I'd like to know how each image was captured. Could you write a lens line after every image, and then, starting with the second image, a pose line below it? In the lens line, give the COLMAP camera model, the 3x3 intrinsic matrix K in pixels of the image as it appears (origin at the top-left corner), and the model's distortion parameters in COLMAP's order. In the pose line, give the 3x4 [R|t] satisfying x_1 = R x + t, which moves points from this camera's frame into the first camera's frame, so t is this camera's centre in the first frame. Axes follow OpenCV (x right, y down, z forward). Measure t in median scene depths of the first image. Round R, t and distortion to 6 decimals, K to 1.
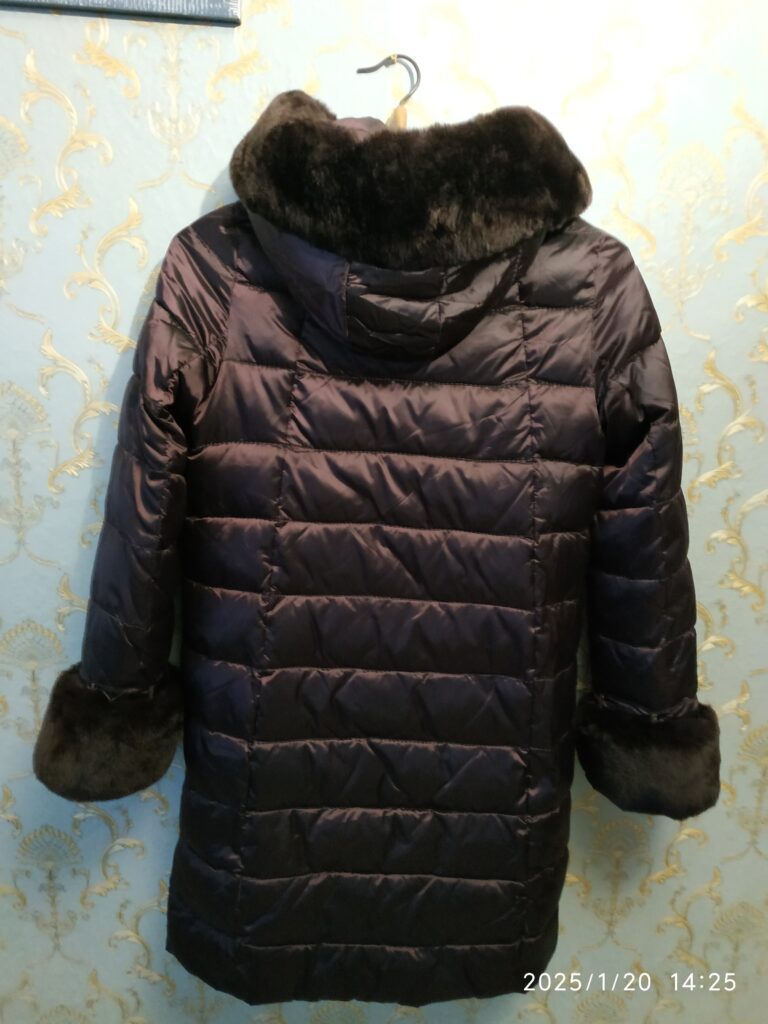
lens RADIAL K [[746.0, 0, 403.2], [0, 746.0, 499.4], [0, 0, 1]] dist [-0.017831, 0.007502]
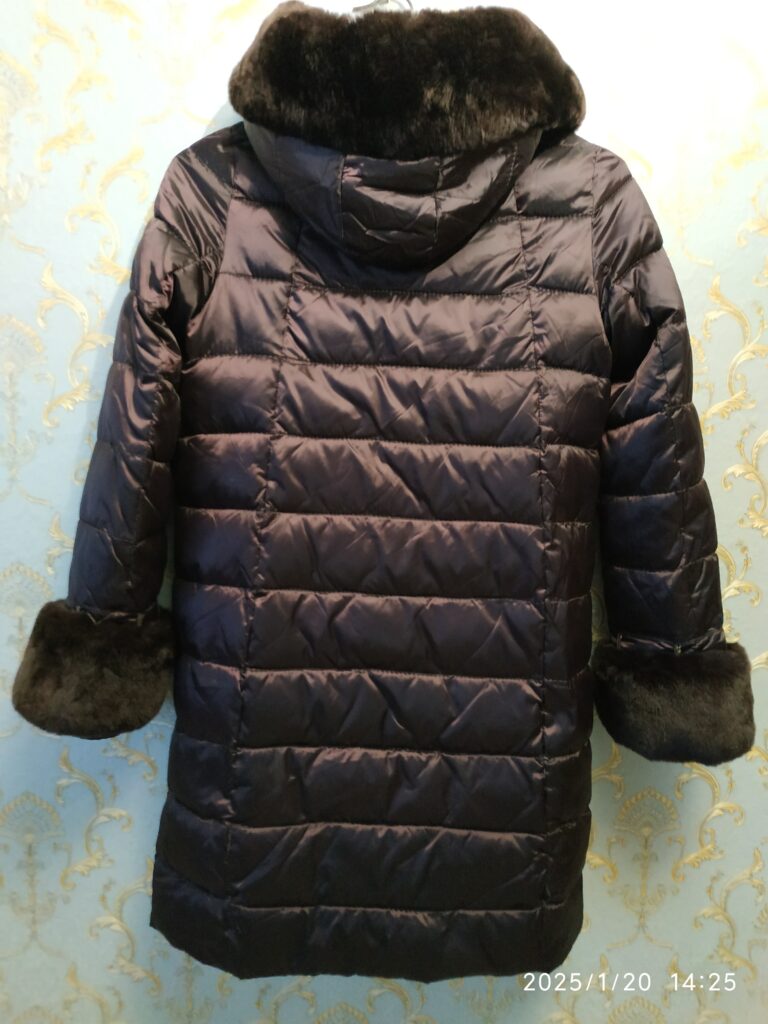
lens RADIAL K [[746.0, 0, 387.6], [0, 746.0, 481.2], [0, 0, 1]] dist [-0.017831, 0.007502]
pose [[0.999458, -0.015032, -0.029278, 0.006328], [0.011597, 0.993396, -0.114151, 0.173312], [0.030800, 0.113750, 0.993032, 0.043094]]
